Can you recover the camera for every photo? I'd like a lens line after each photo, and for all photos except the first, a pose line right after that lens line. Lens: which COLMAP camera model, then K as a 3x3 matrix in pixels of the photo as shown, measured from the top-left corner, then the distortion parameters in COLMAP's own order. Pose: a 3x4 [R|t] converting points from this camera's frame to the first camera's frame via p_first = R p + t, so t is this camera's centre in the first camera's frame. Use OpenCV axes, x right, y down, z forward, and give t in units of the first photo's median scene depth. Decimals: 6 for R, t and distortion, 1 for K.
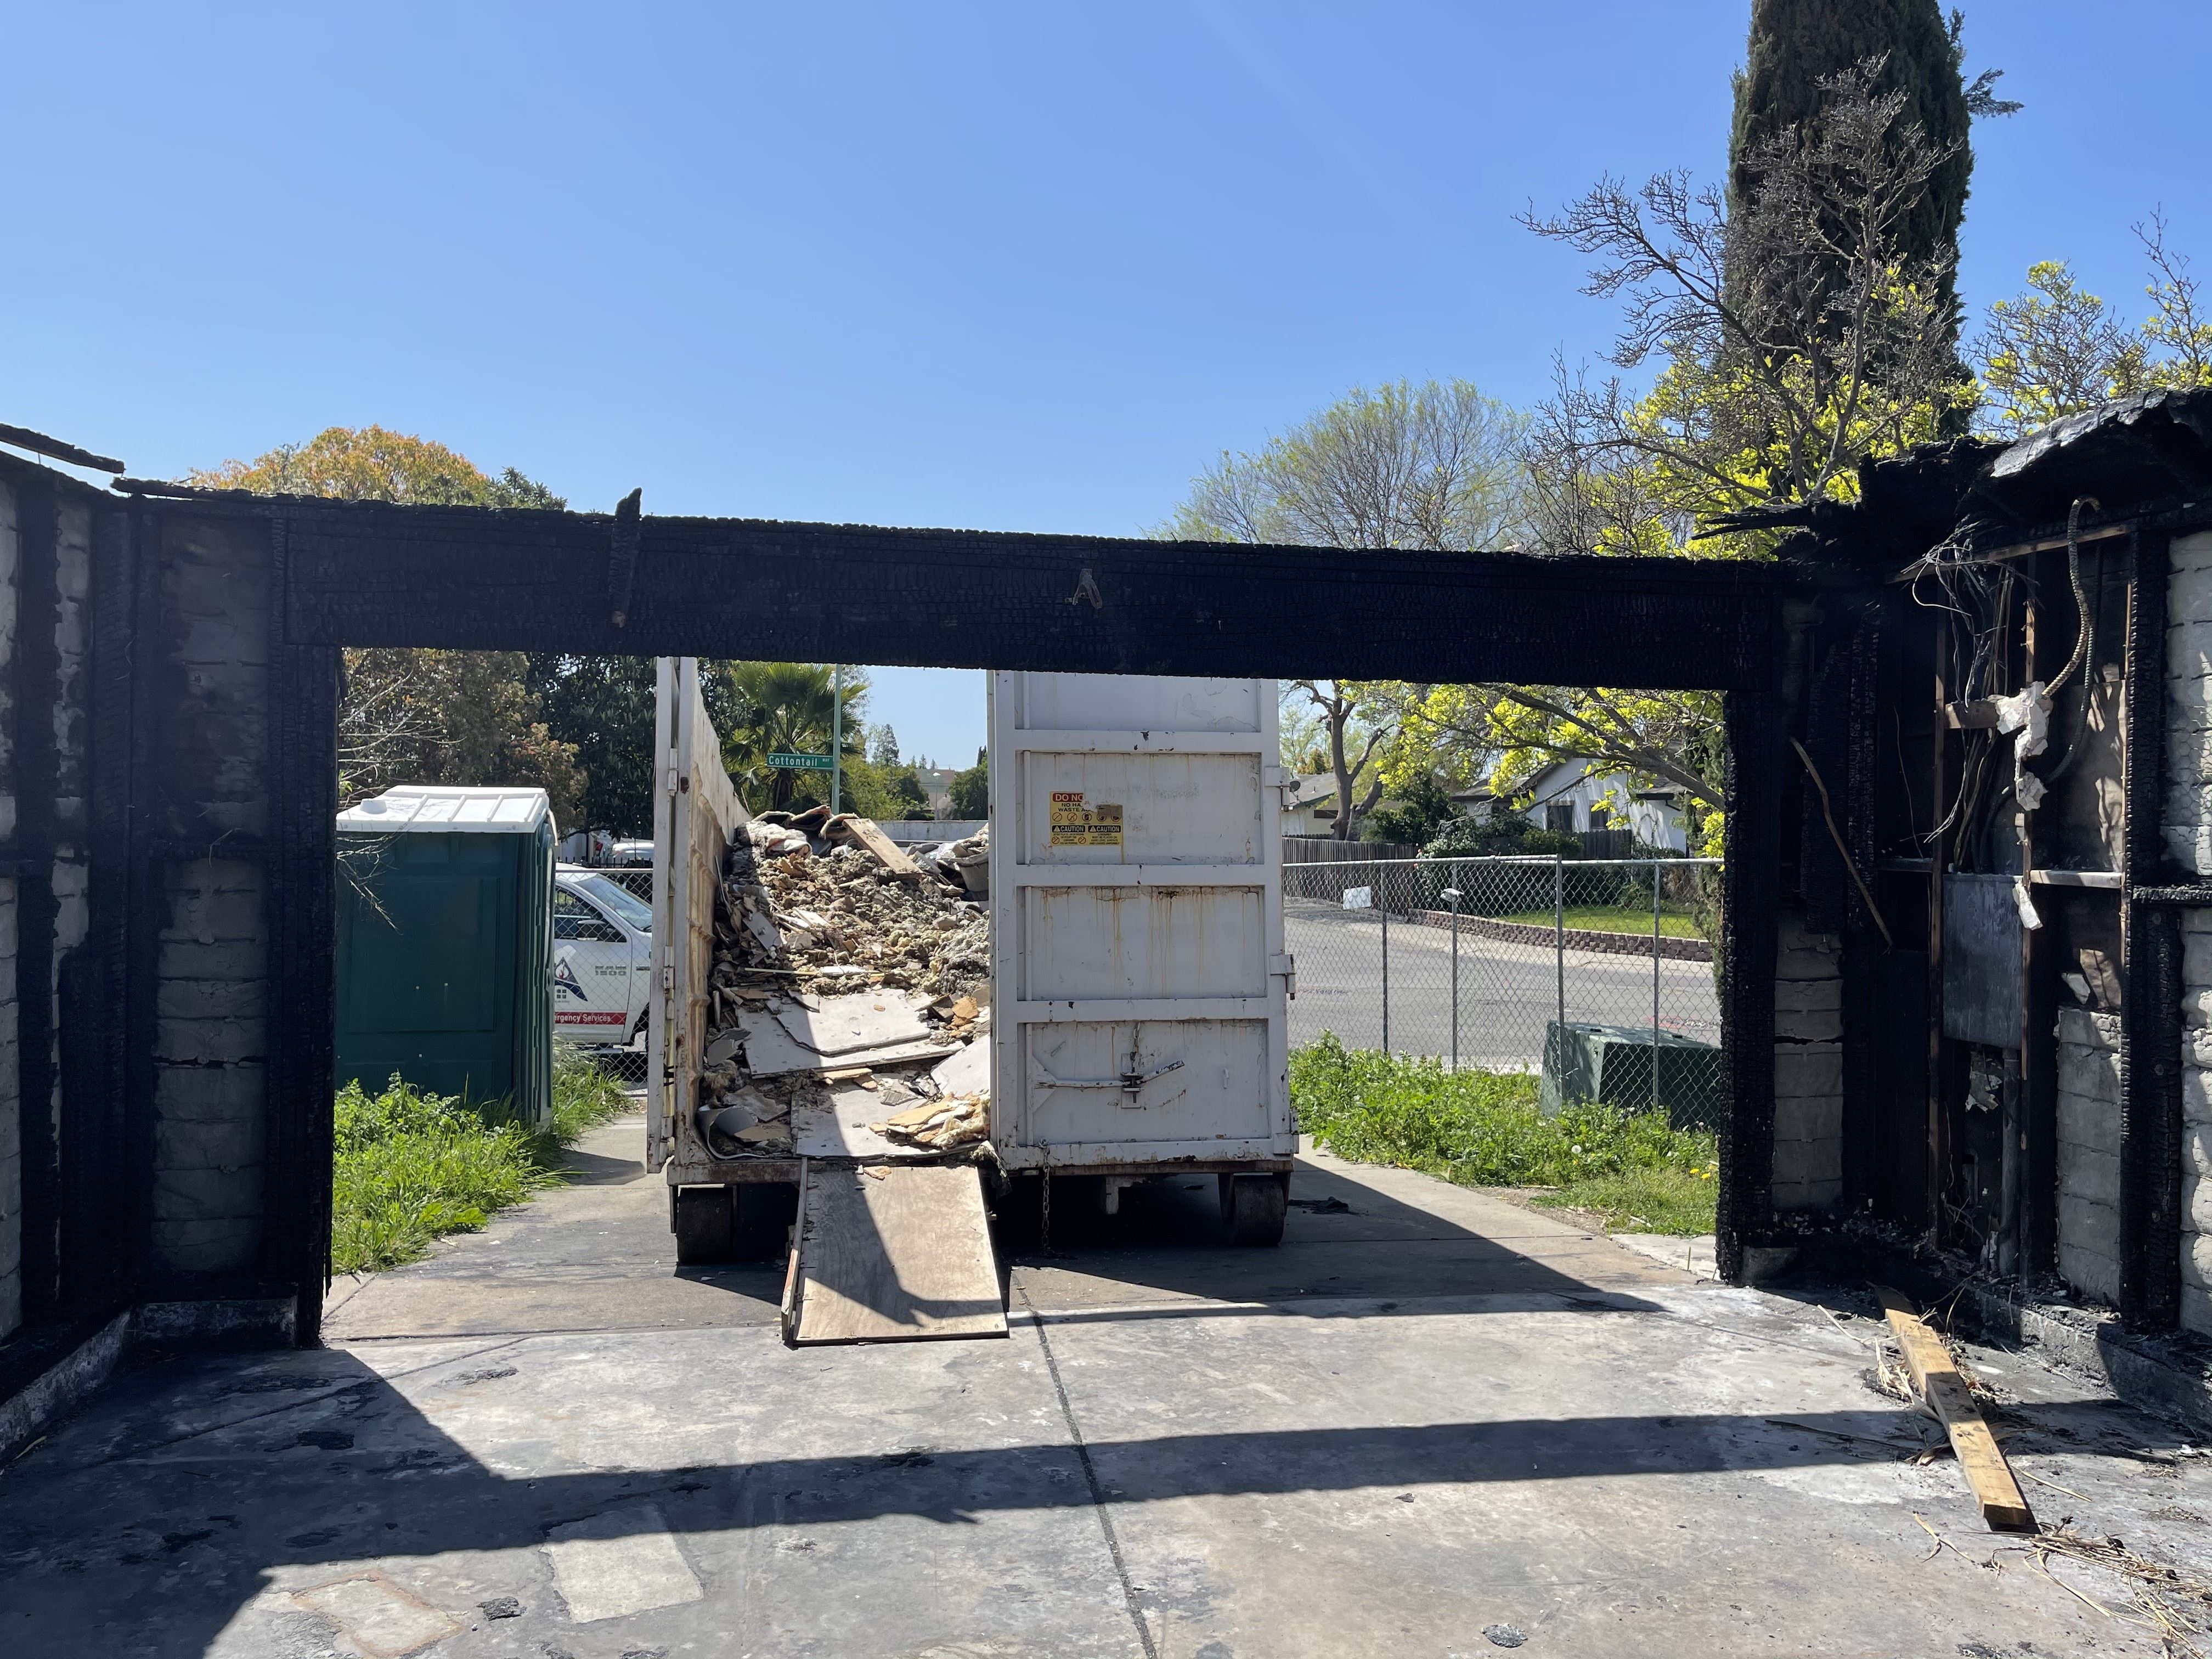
lens RADIAL K [[1672.9, 0, 1101.6], [0, 1672.9, 783.4], [0, 0, 1]] dist [0.066265, -0.097108]
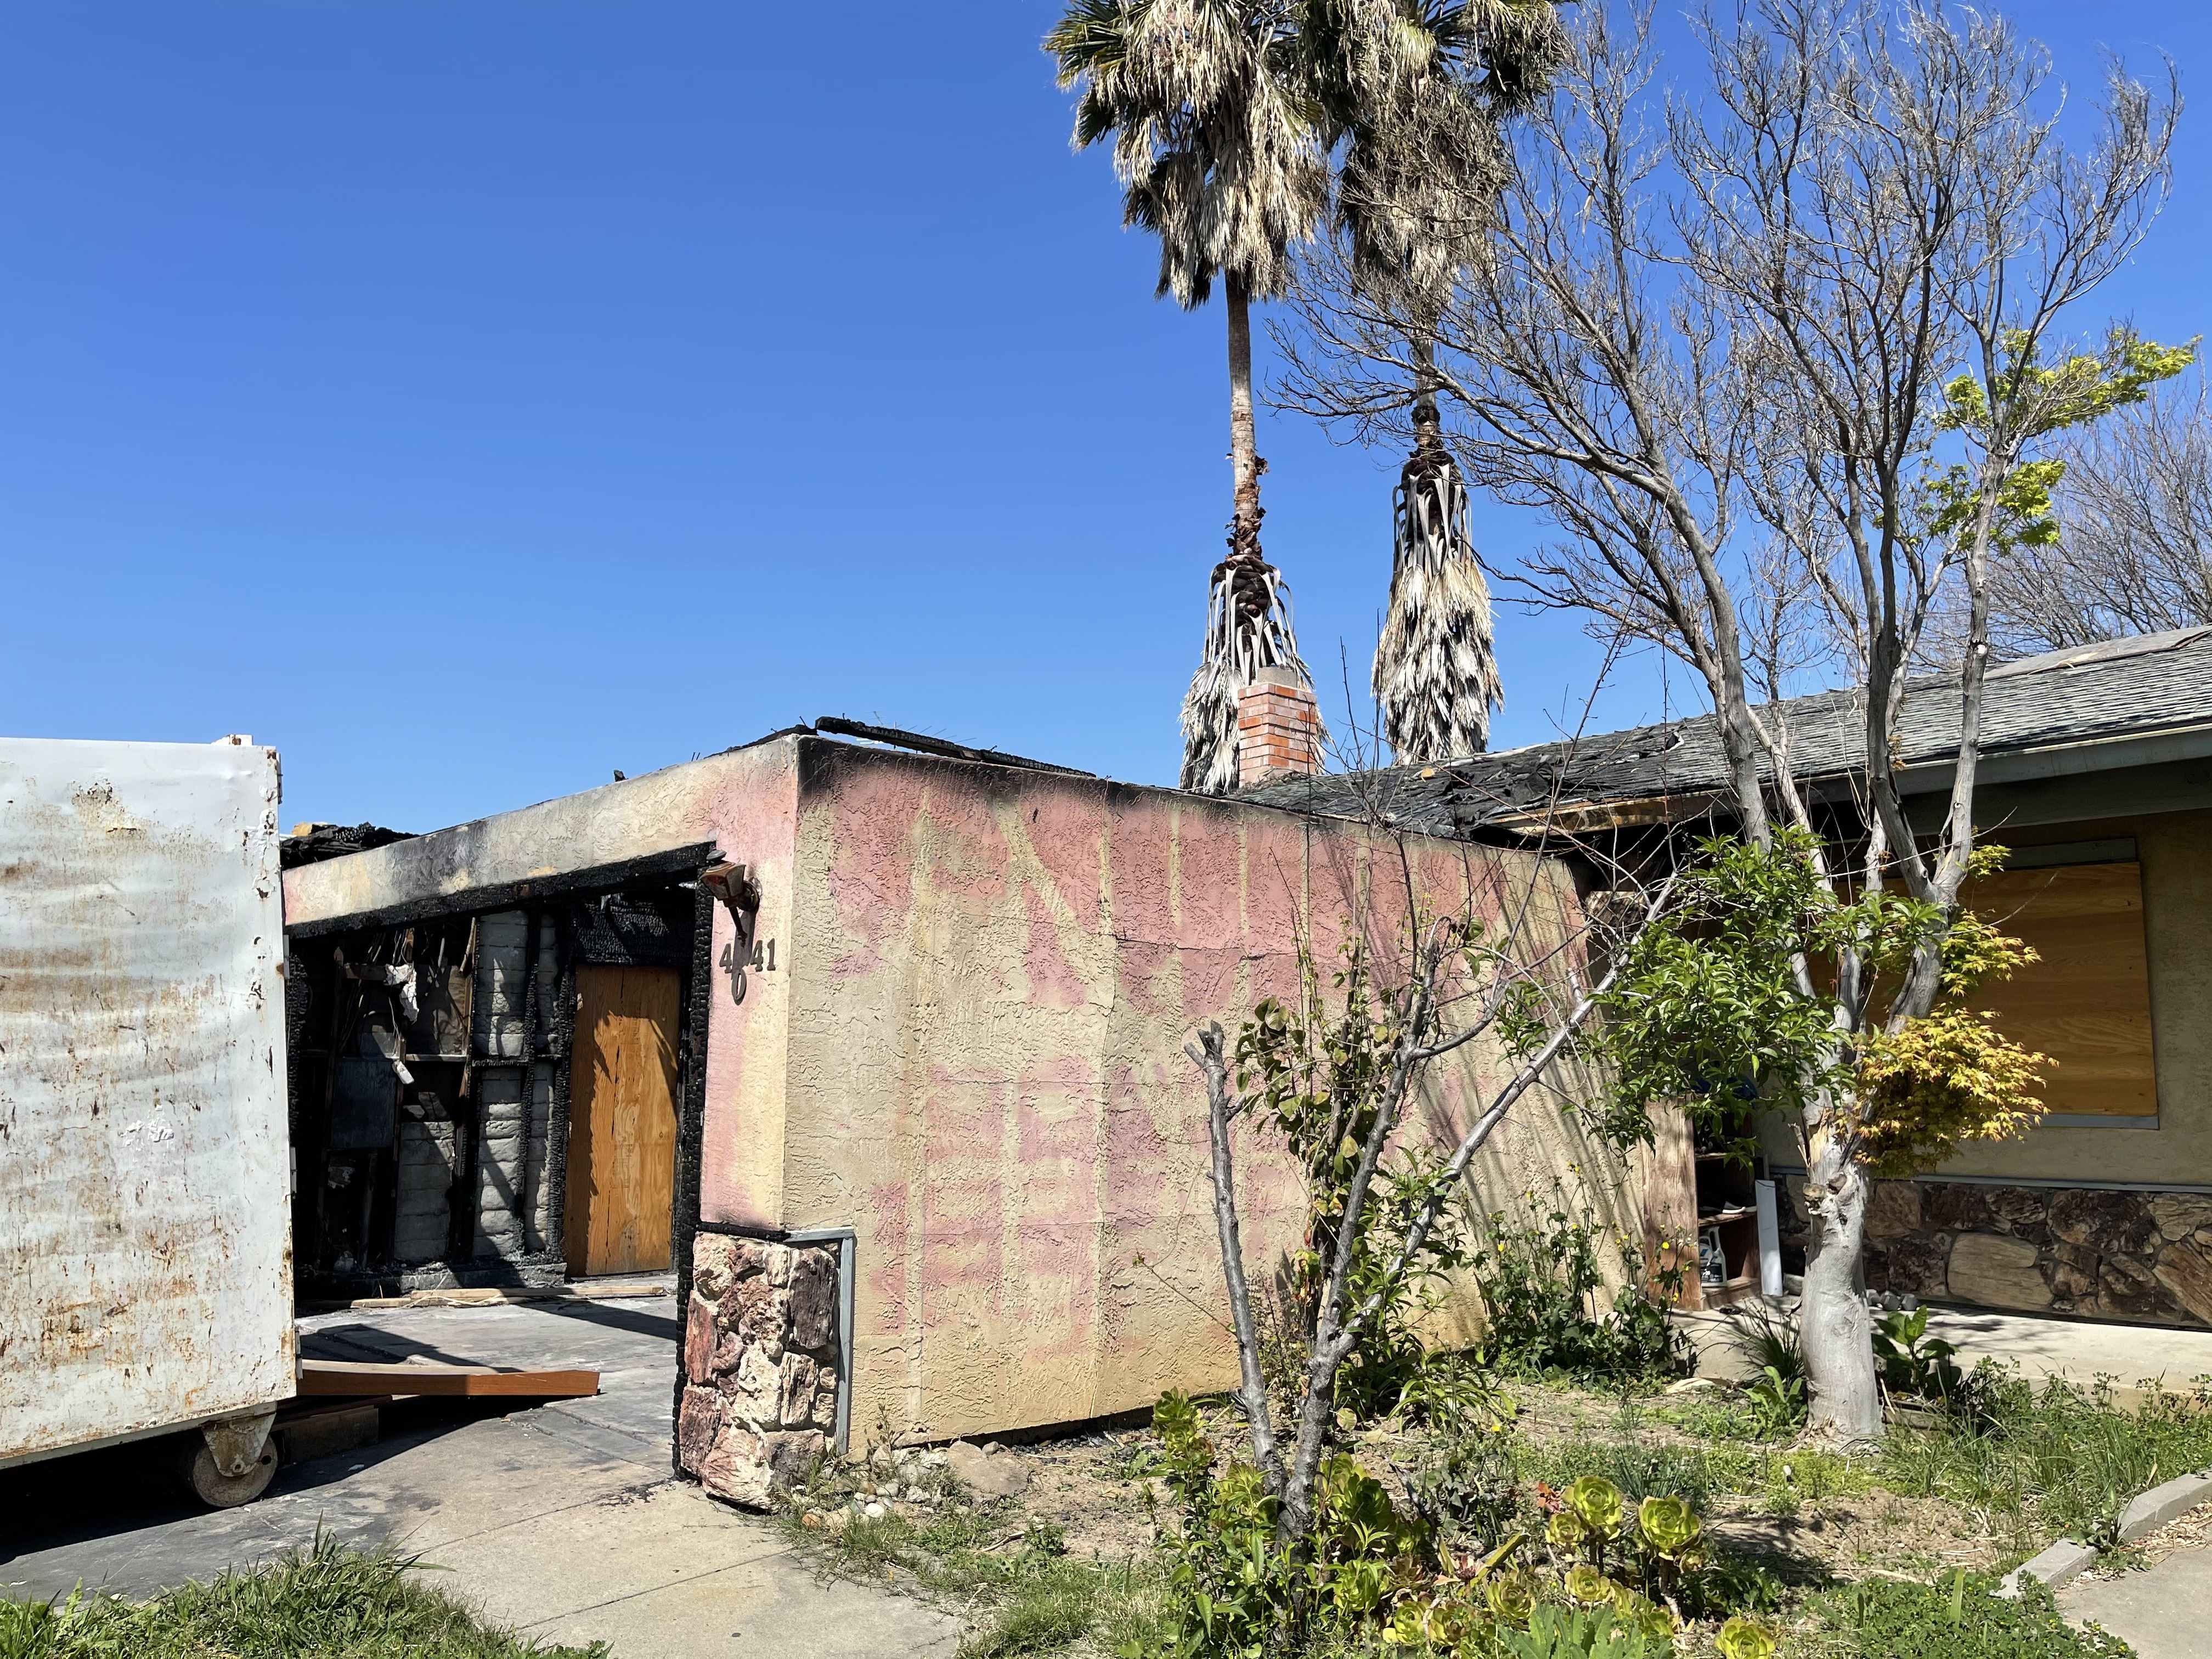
lens RADIAL K [[1672.9, 0, 1088.2], [0, 1672.9, 852.6], [0, 0, 1]] dist [0.066265, -0.097108]
pose [[-0.533517, 0.093871, 0.840564, -1.733797], [-0.034987, 0.990522, -0.132825, 0.056291], [-0.845066, -0.100273, -0.525176, 1.510881]]
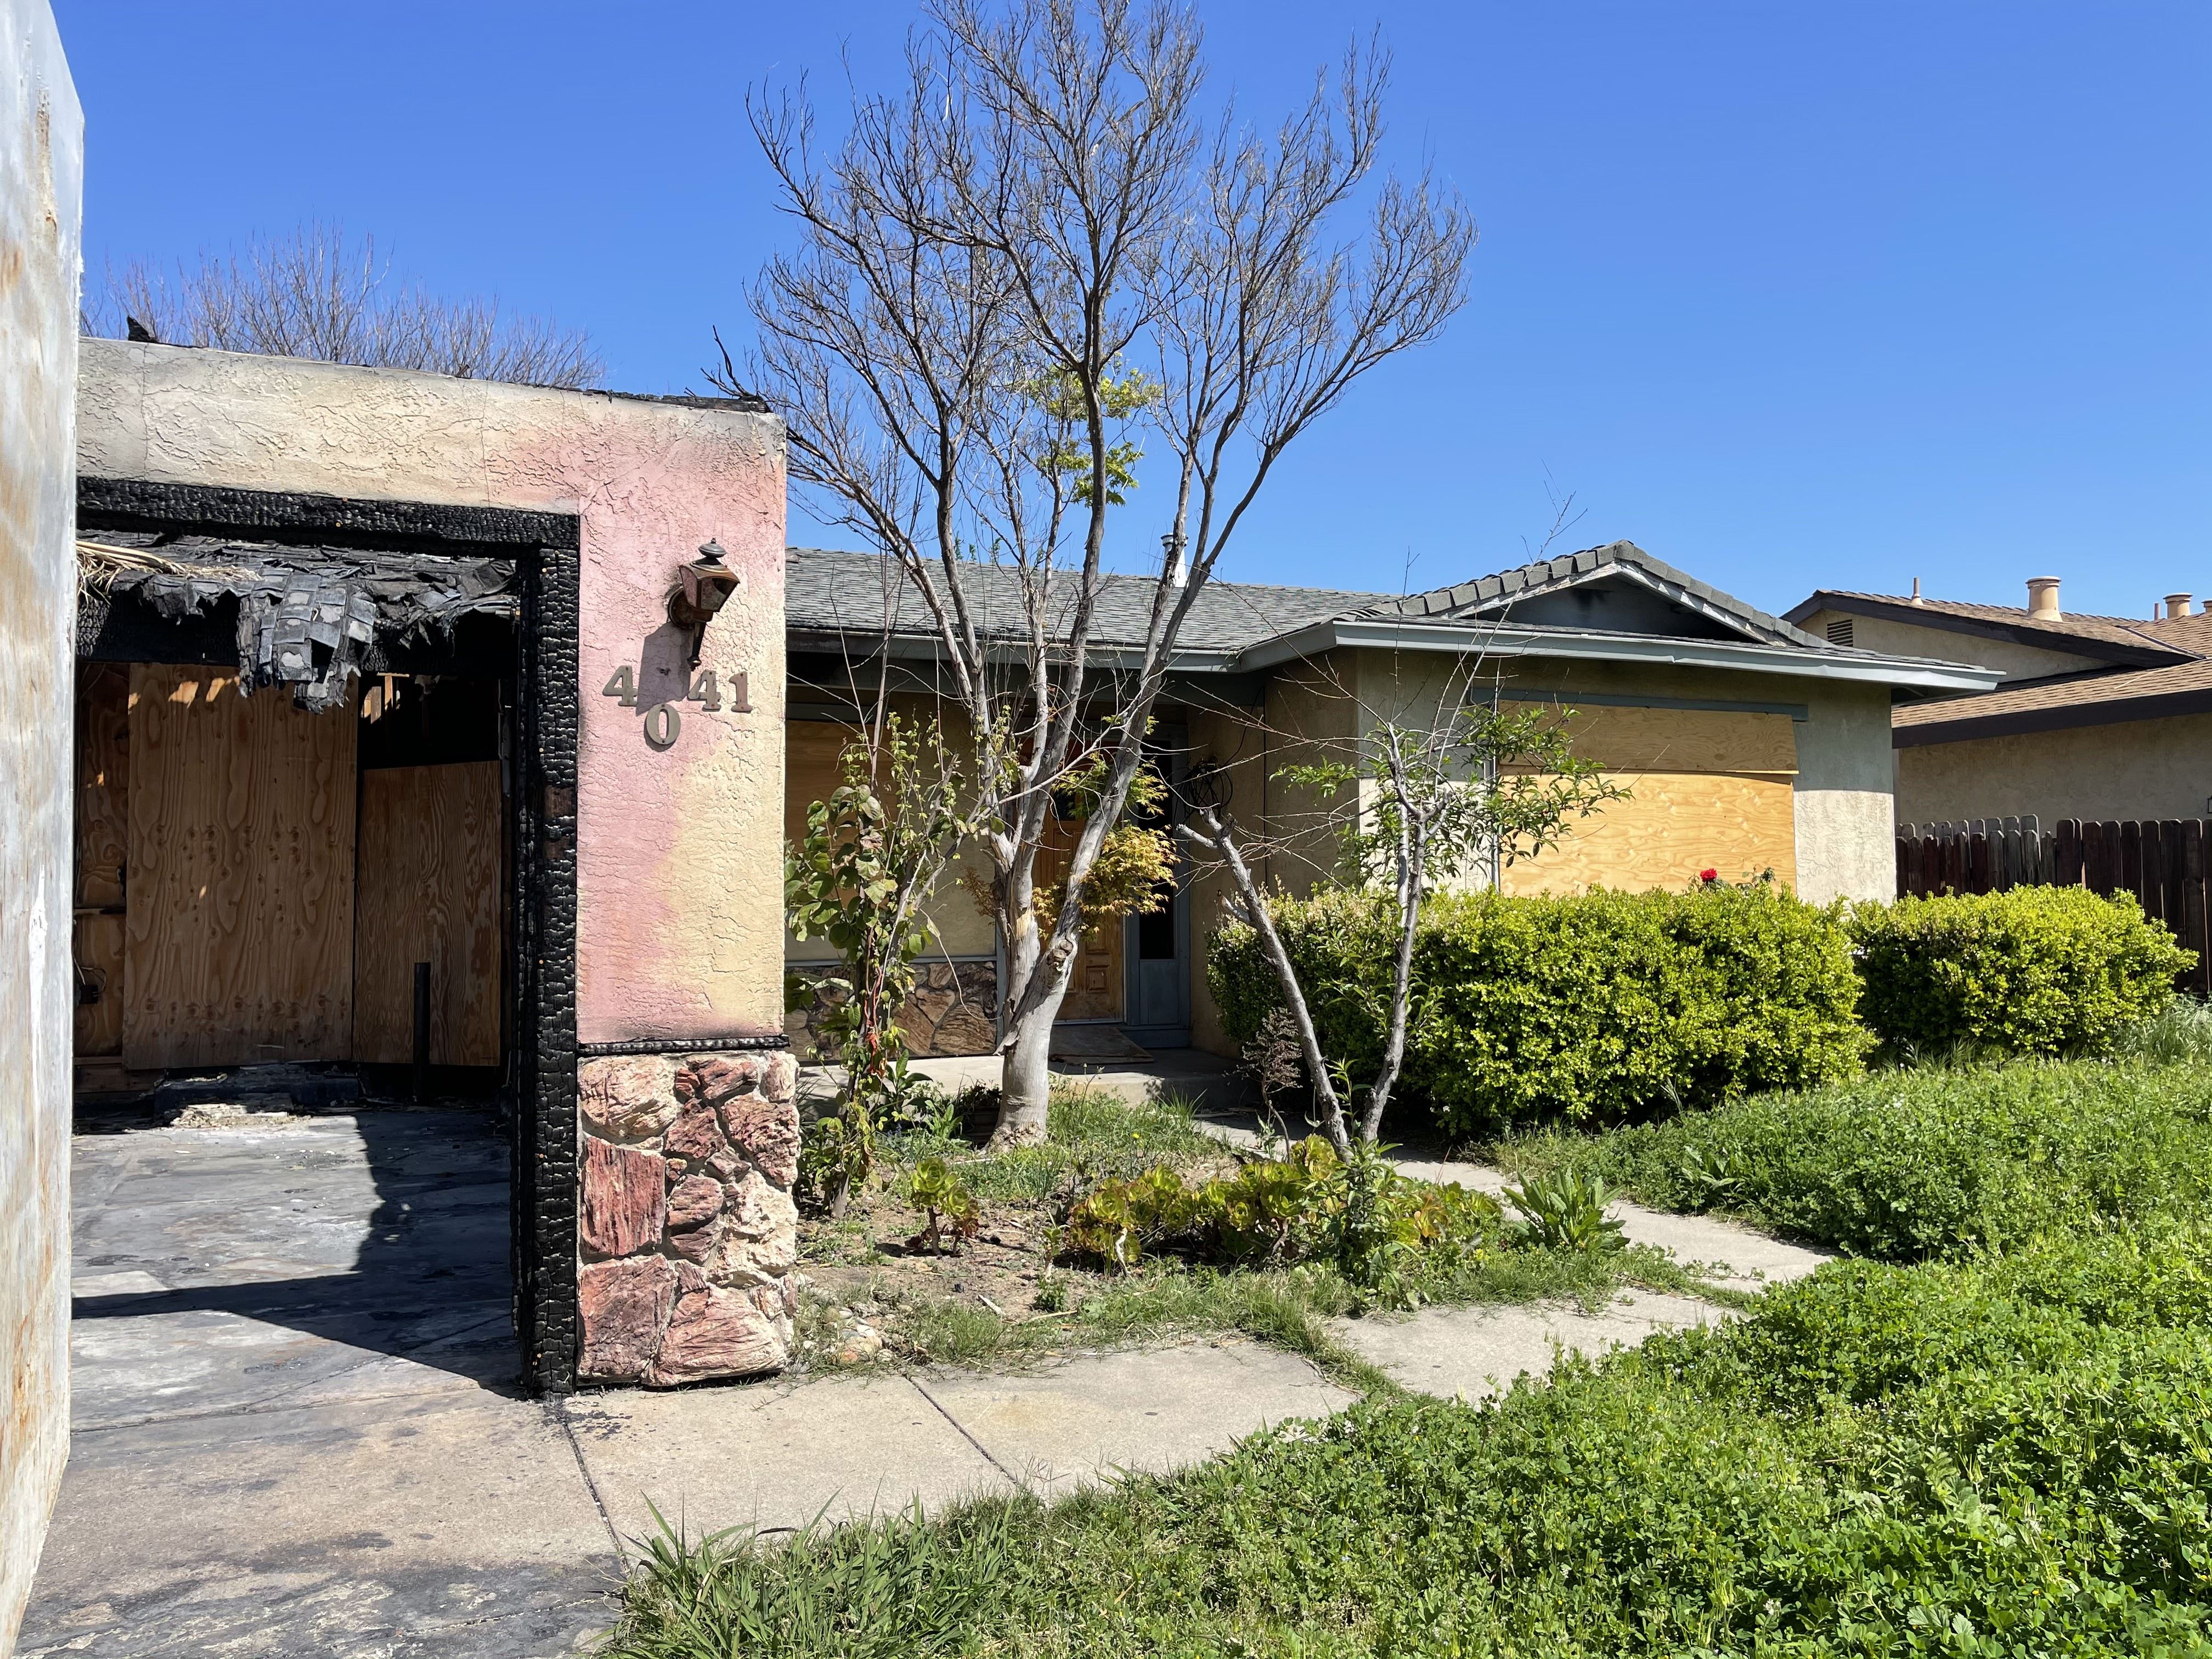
lens RADIAL K [[1672.9, 0, 1120.7], [0, 1672.9, 822.6], [0, 0, 1]] dist [0.066265, -0.097108]
pose [[-0.965514, -0.017081, -0.259790, -0.558275], [0.003898, 0.996785, -0.080027, 0.125830], [0.260322, -0.078280, -0.962343, 2.017582]]
